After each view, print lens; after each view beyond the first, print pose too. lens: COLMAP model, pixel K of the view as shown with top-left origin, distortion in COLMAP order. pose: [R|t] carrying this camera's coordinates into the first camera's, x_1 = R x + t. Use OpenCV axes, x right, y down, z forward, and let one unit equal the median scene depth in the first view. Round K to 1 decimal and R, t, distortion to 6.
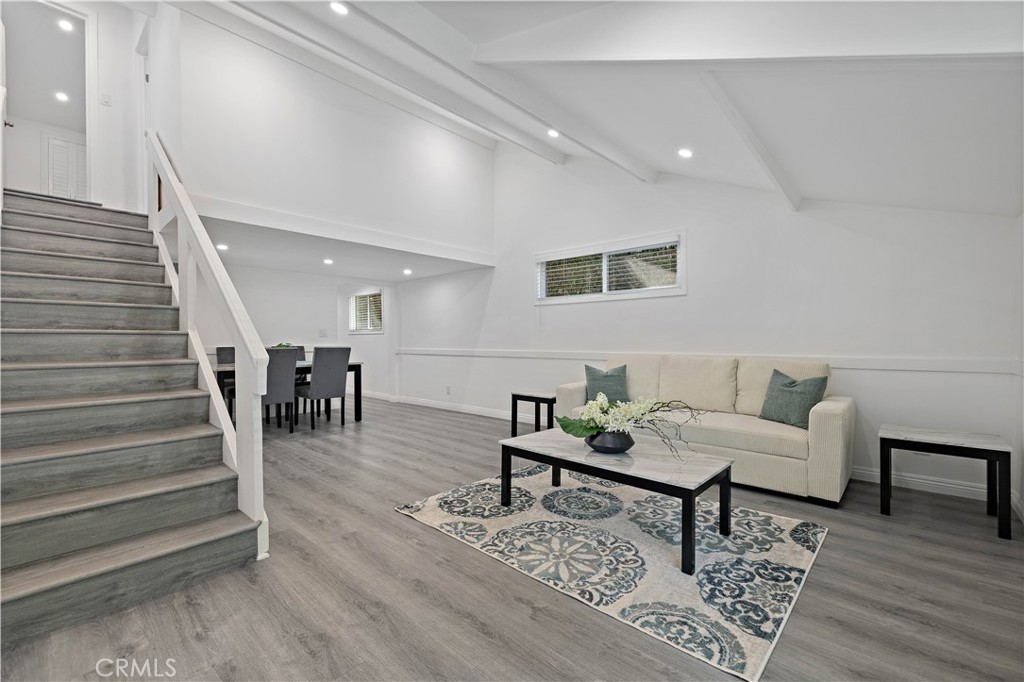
lens RADIAL K [[433.7, 0, 506.2], [0, 433.7, 344.4], [0, 0, 1]] dist [0.001350, 0.000450]
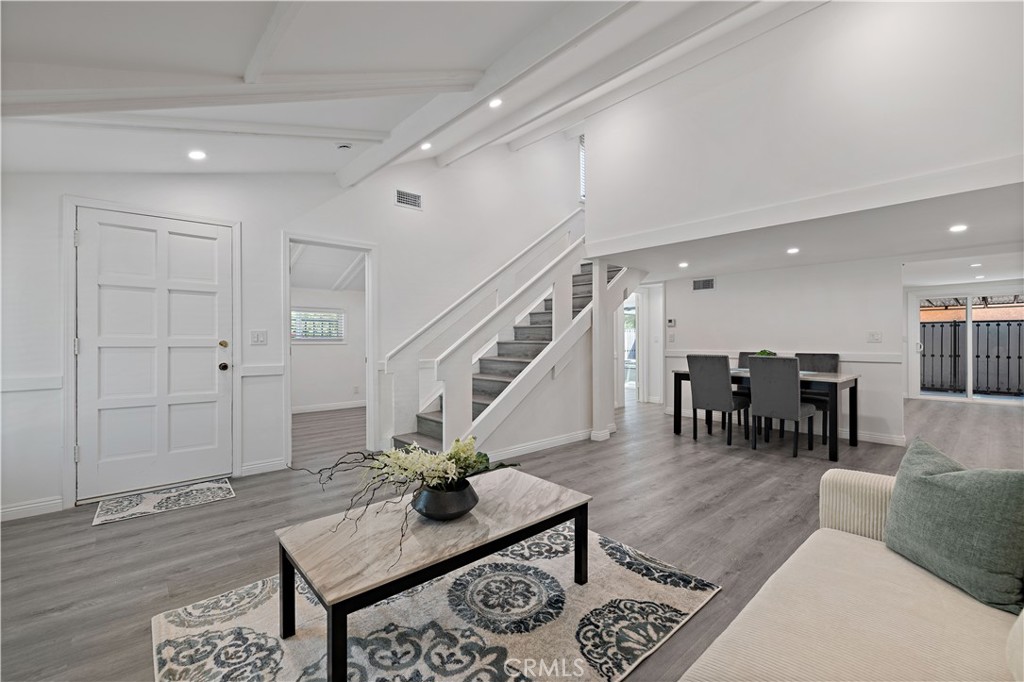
lens RADIAL K [[433.7, 0, 505.4], [0, 433.7, 338.9], [0, 0, 1]] dist [0.001350, 0.000450]
pose [[-0.096280, 0.001514, -0.995353, 0.847401], [-0.008075, 0.999965, 0.002302, -0.044281], [0.995322, 0.008259, -0.096264, 1.038048]]
